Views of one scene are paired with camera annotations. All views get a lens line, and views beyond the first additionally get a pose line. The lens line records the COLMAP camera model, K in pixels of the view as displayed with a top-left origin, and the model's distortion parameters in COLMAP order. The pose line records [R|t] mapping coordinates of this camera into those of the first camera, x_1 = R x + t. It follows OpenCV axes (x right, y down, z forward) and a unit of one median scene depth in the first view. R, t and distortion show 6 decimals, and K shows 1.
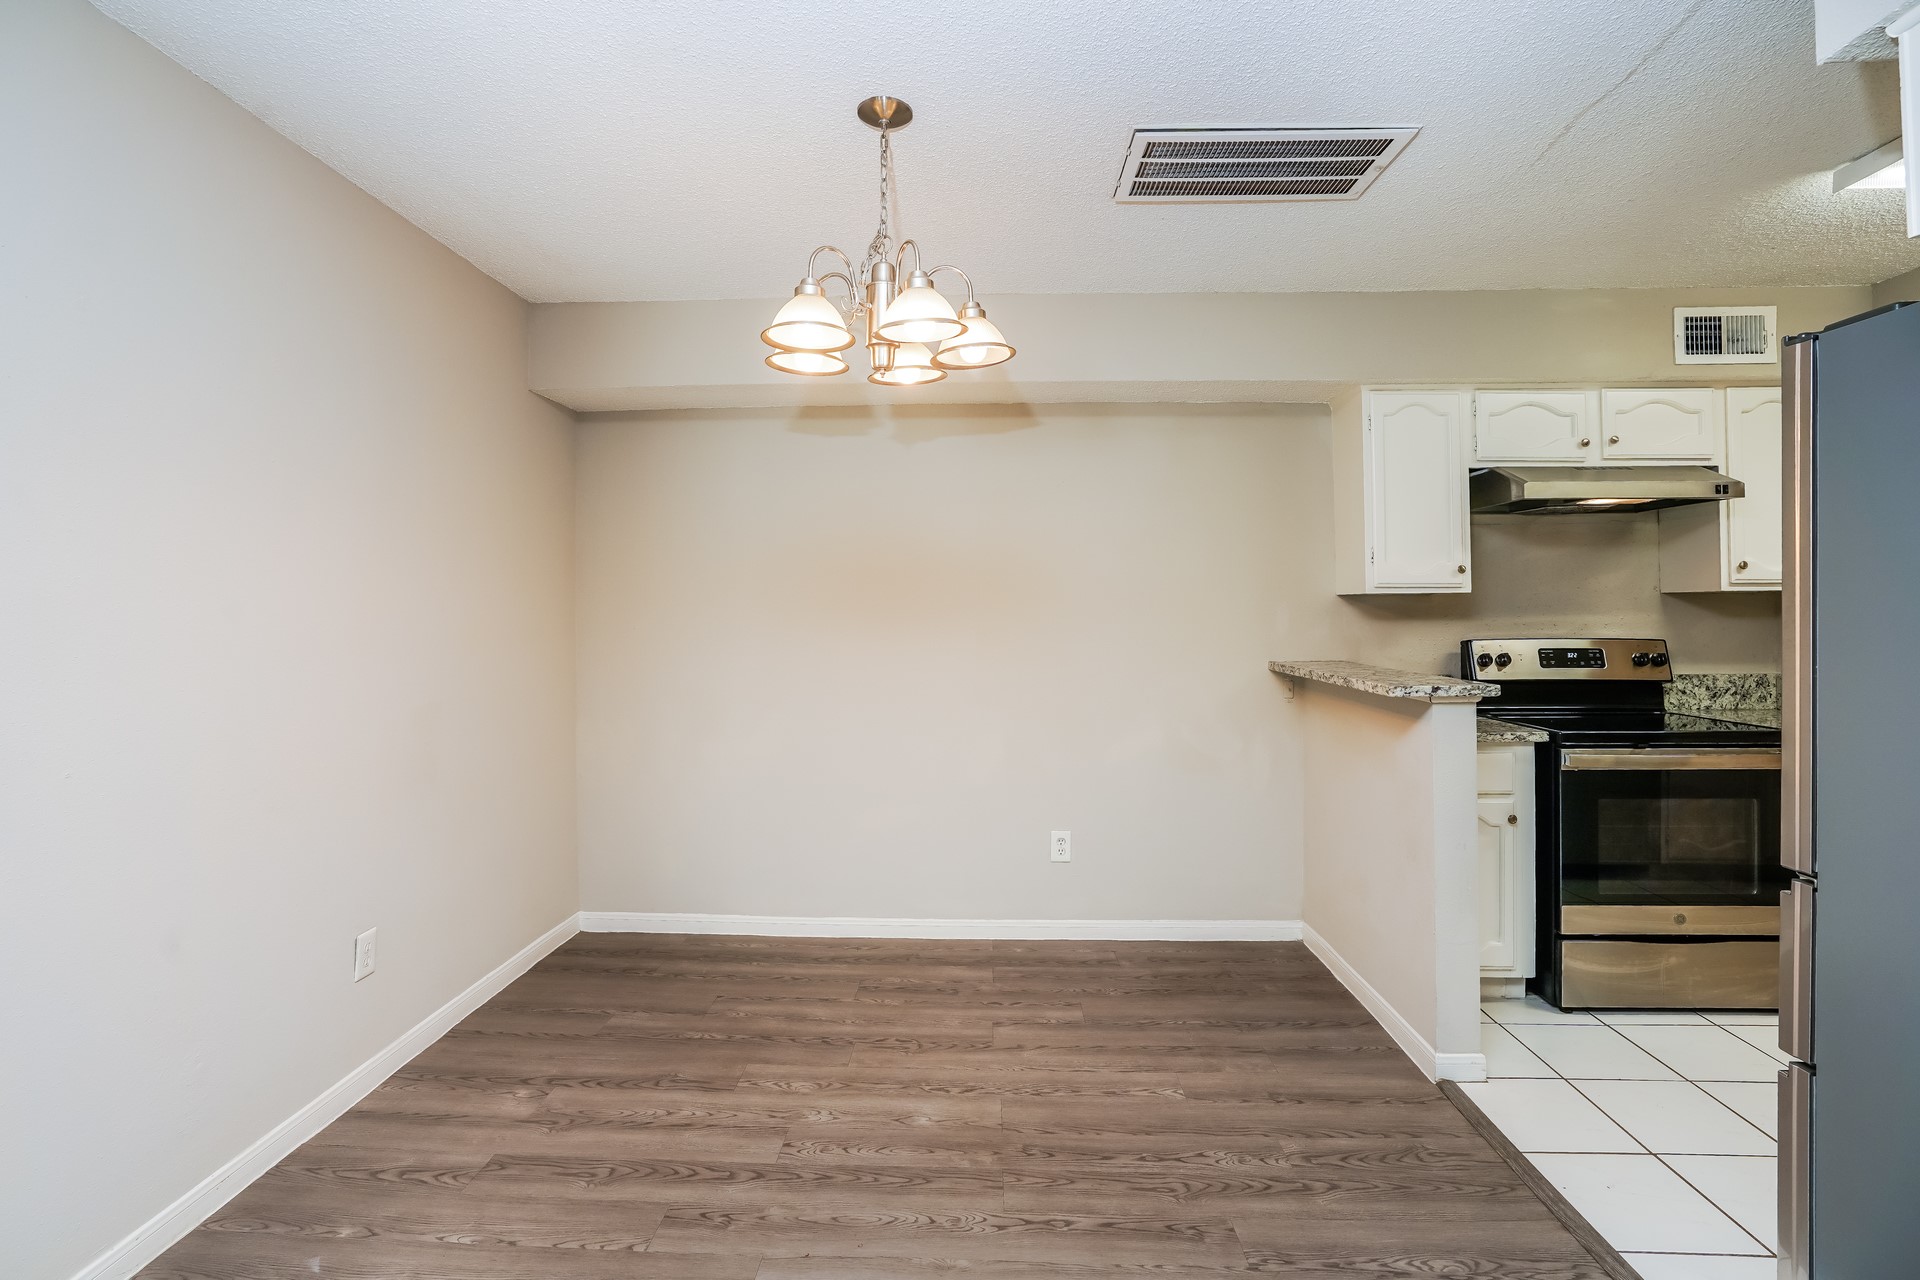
lens RADIAL K [[923.3, 0, 954.8], [0, 923.3, 601.3], [0, 0, 1]] dist [-0.025169, 0.003649]
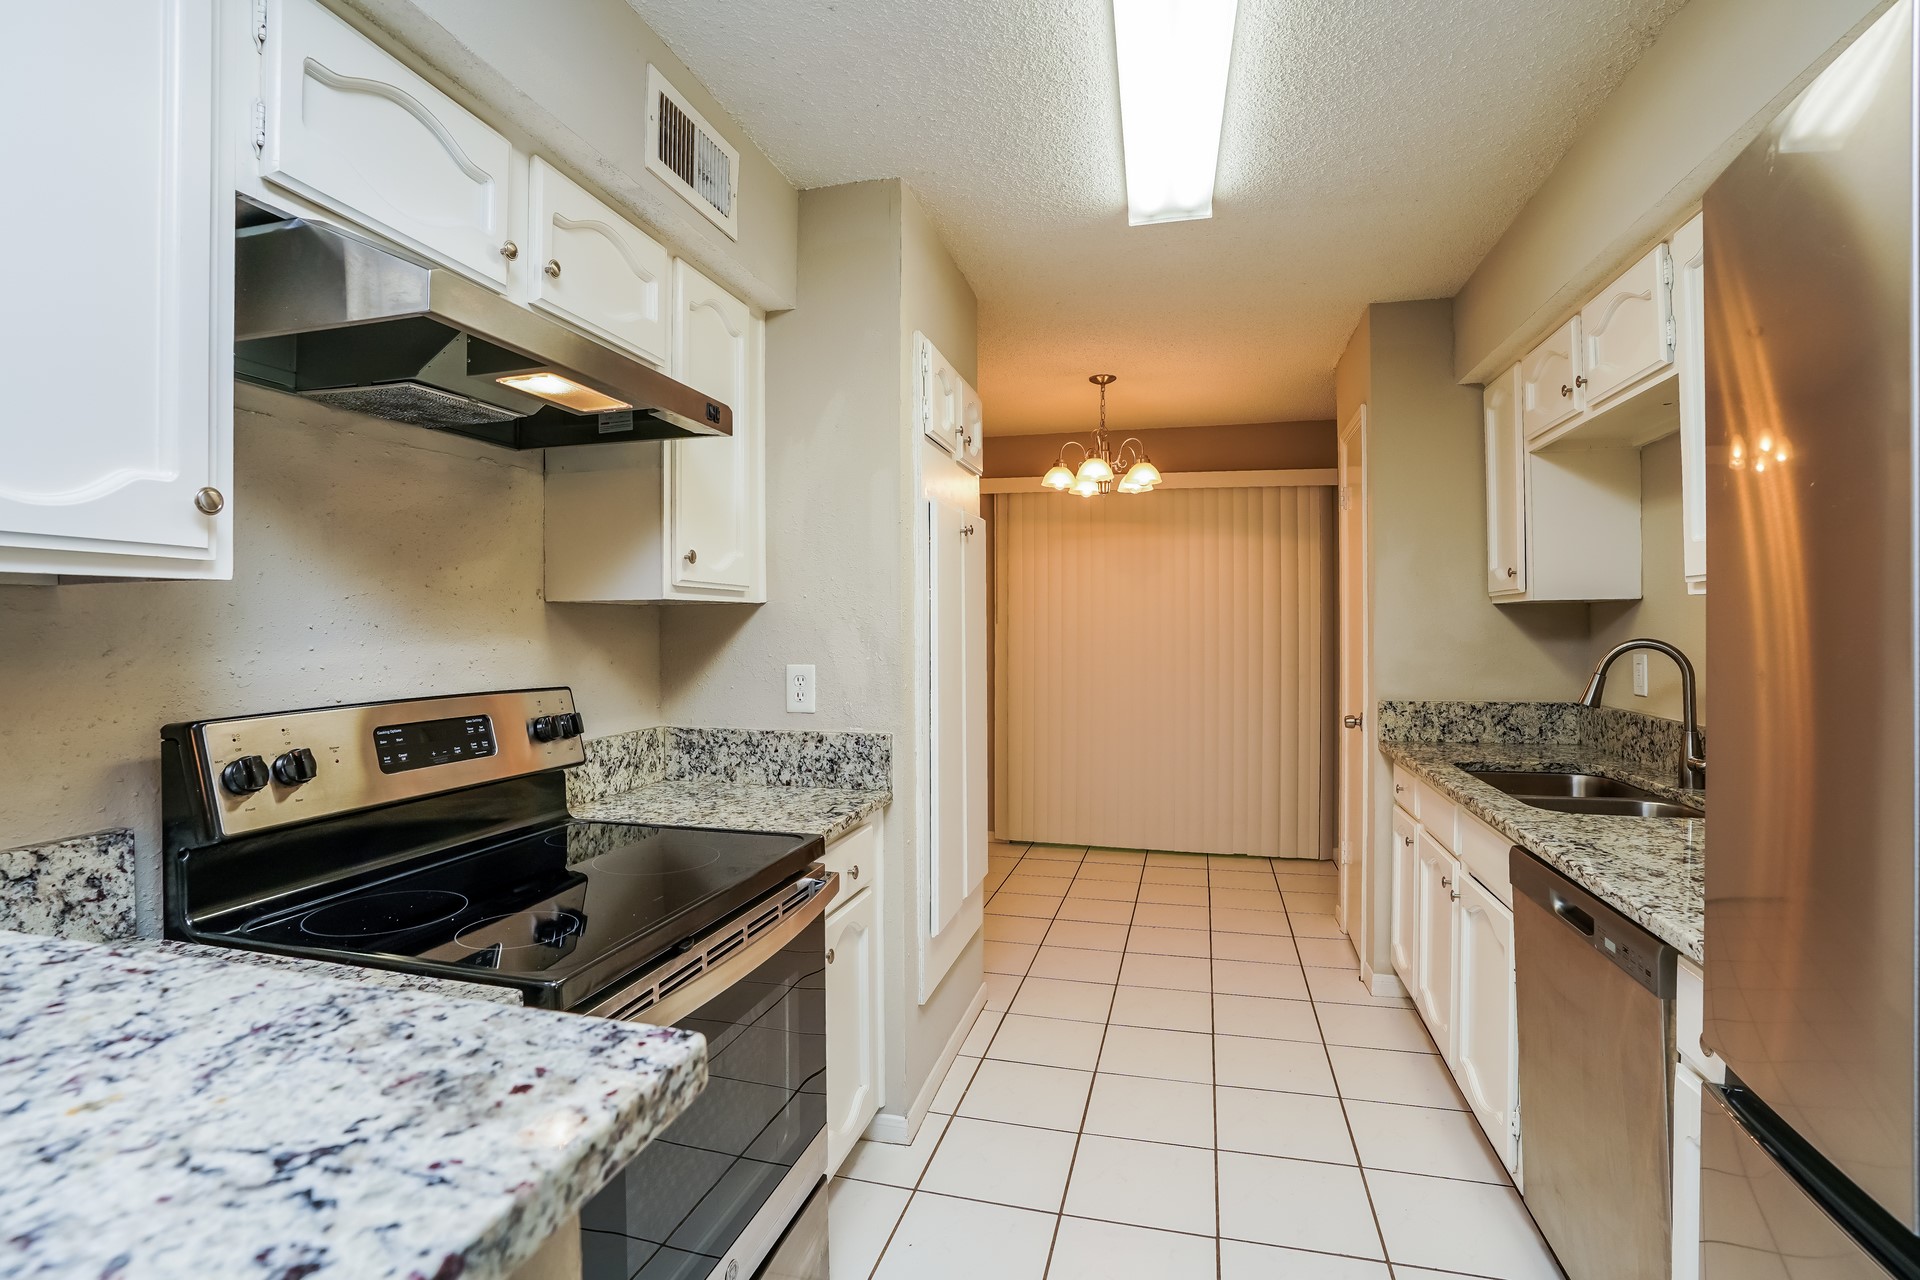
lens RADIAL K [[923.3, 0, 961.7], [0, 923.3, 619.8], [0, 0, 1]] dist [-0.025169, 0.003649]
pose [[0.207279, 0.007282, 0.978255, 0.291546], [-0.009170, 0.999943, -0.005500, 0.003194], [-0.978239, -0.007831, 0.207333, 0.656592]]
